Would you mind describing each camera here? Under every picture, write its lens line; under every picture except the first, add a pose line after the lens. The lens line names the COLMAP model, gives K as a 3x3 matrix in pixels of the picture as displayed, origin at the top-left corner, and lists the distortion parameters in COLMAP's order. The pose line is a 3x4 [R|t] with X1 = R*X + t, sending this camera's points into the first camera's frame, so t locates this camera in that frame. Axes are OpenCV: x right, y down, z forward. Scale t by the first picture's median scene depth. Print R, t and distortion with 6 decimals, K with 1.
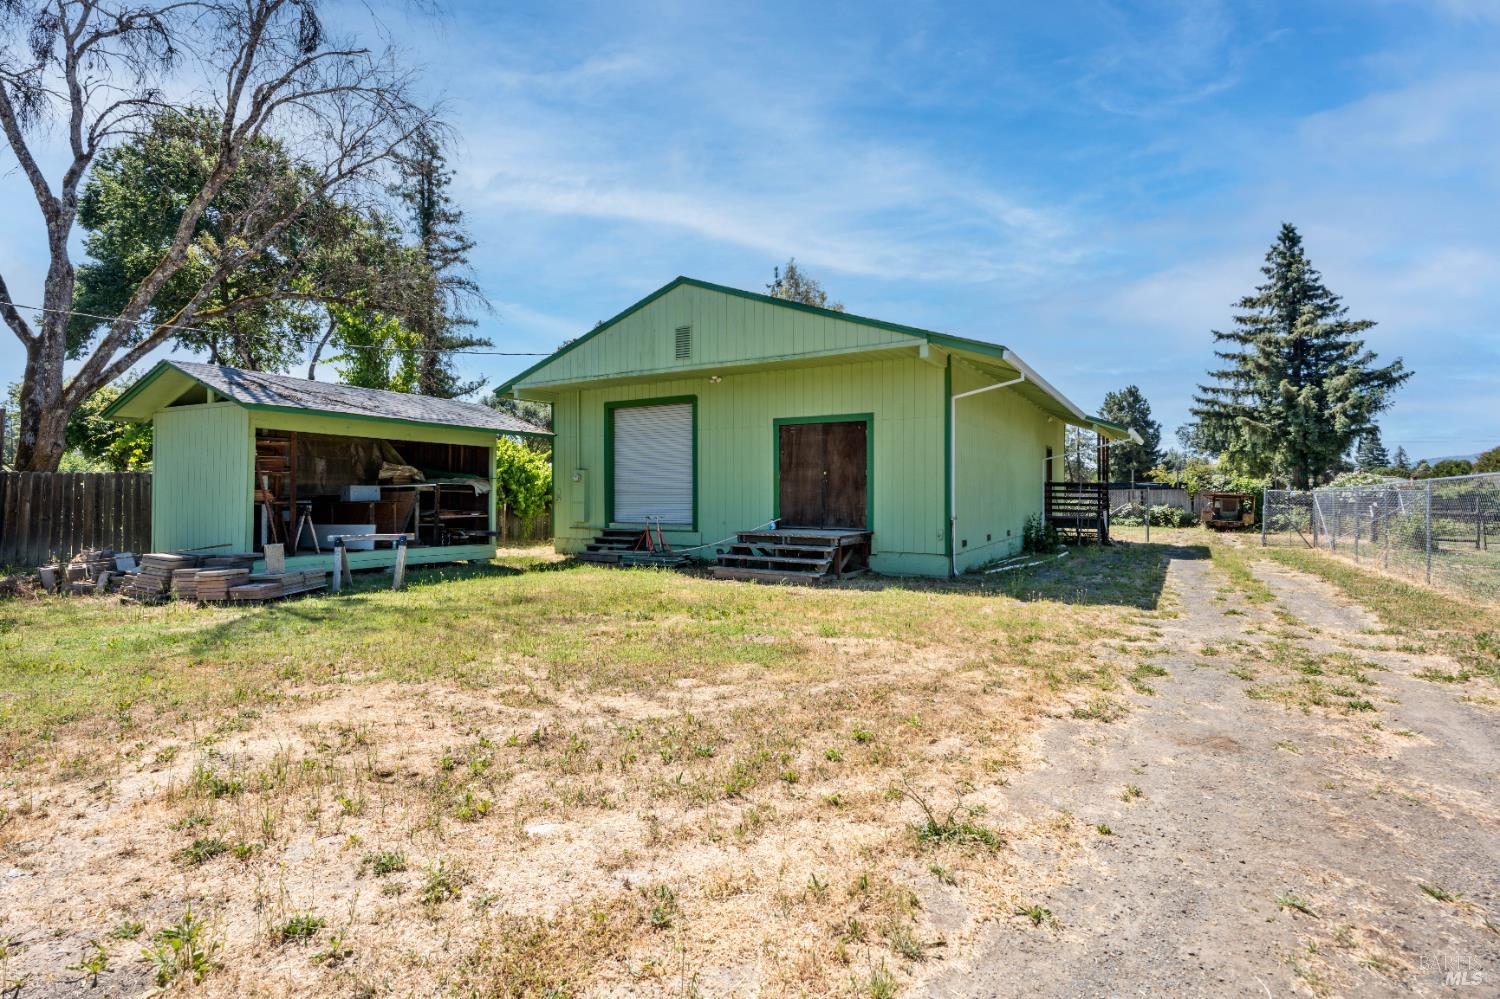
lens RADIAL K [[741.1, 0, 749.1], [0, 741.1, 497.4], [0, 0, 1]] dist [0.001180, 0.000161]
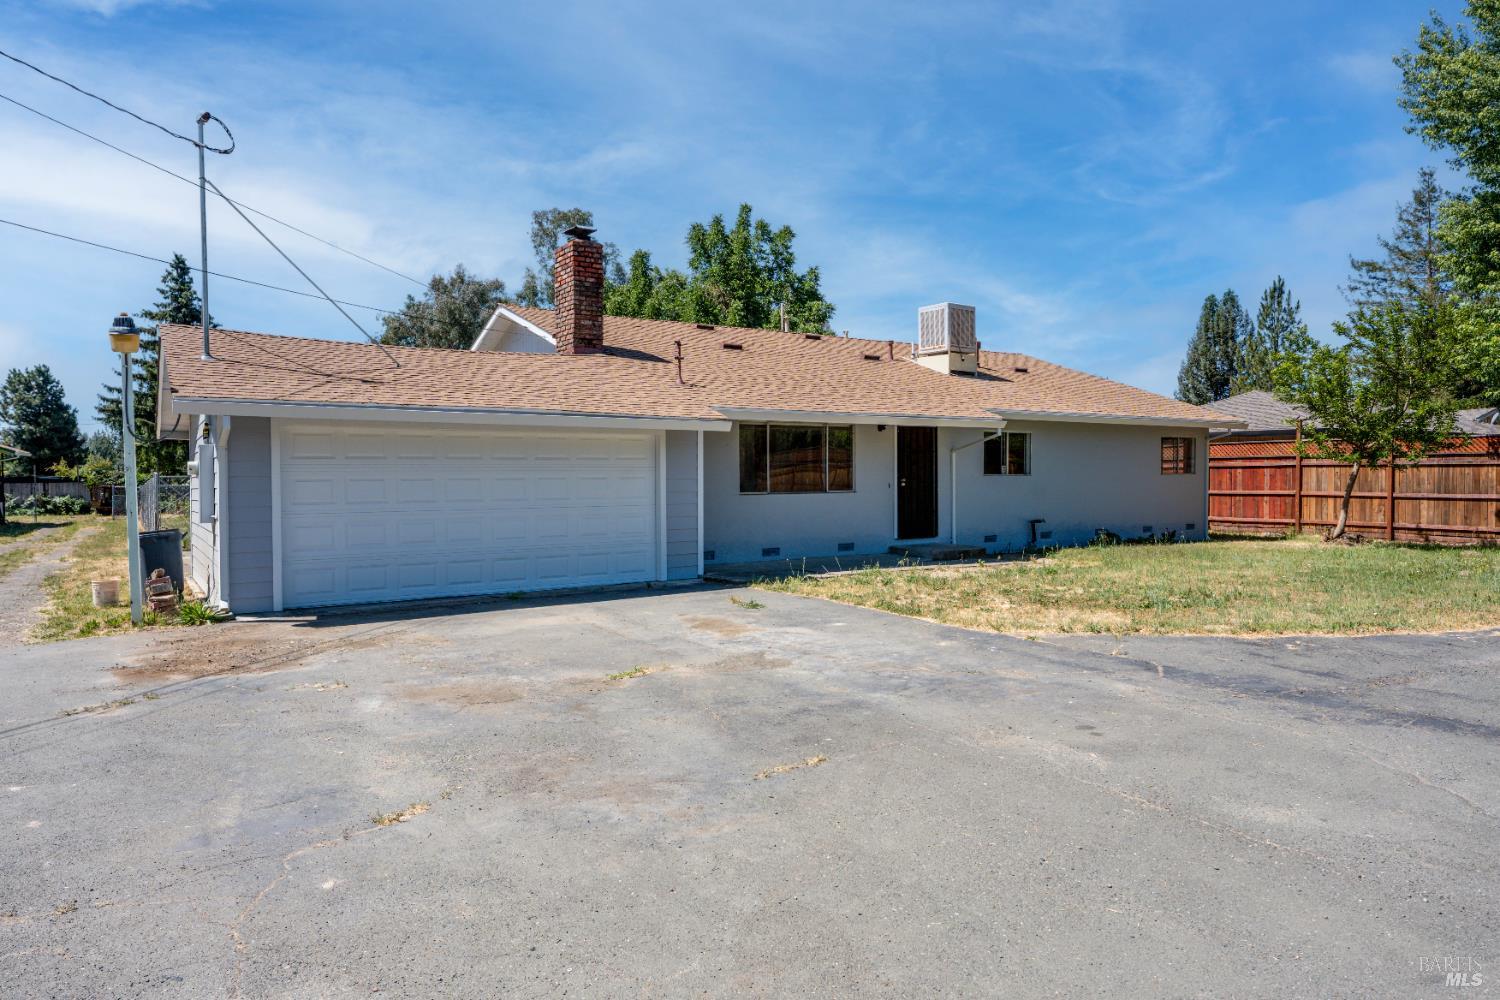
lens RADIAL K [[947.6, 0, 751.4], [0, 947.6, 495.3], [0, 0, 1]] dist [-0.000329, 0.001991]
pose [[0.448063, -0.024593, 0.893664, -0.225681], [0.012278, 0.999697, 0.021355, -0.007396], [-0.893918, 0.001404, 0.448229, -0.496044]]
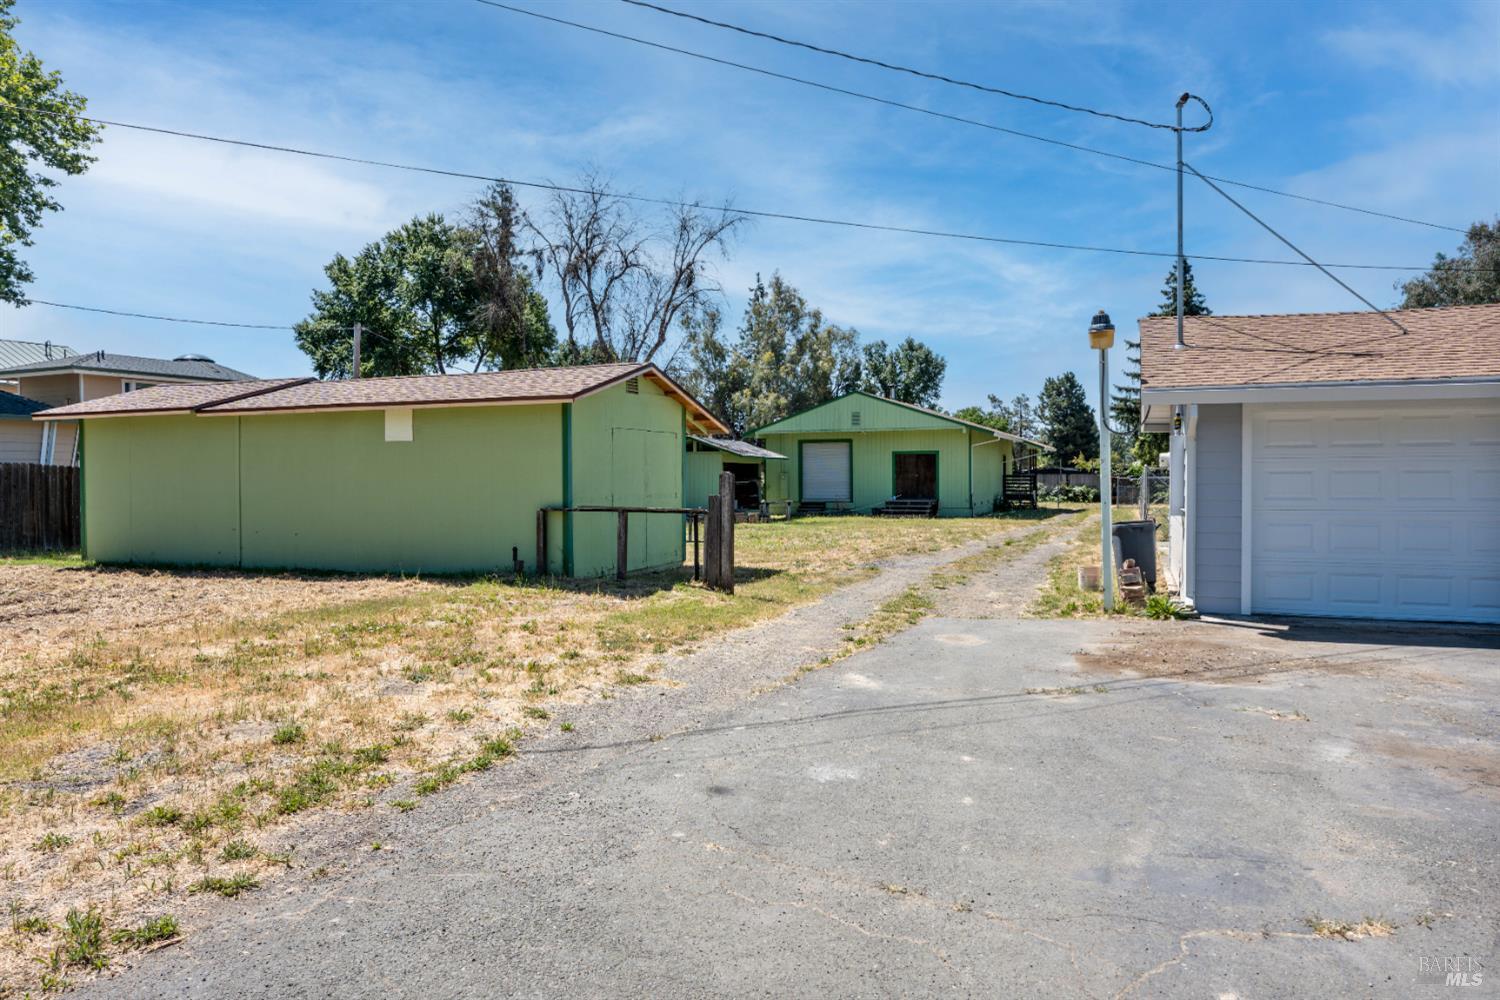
lens RADIAL K [[967.2, 0, 752.0], [0, 967.2, 491.5], [0, 0, 1]] dist [-0.005573, 0.014435]
pose [[0.989338, -0.011841, 0.145154, -0.214824], [0.009953, 0.999856, 0.013724, -0.007294], [-0.145296, -0.012133, 0.989314, -0.488527]]
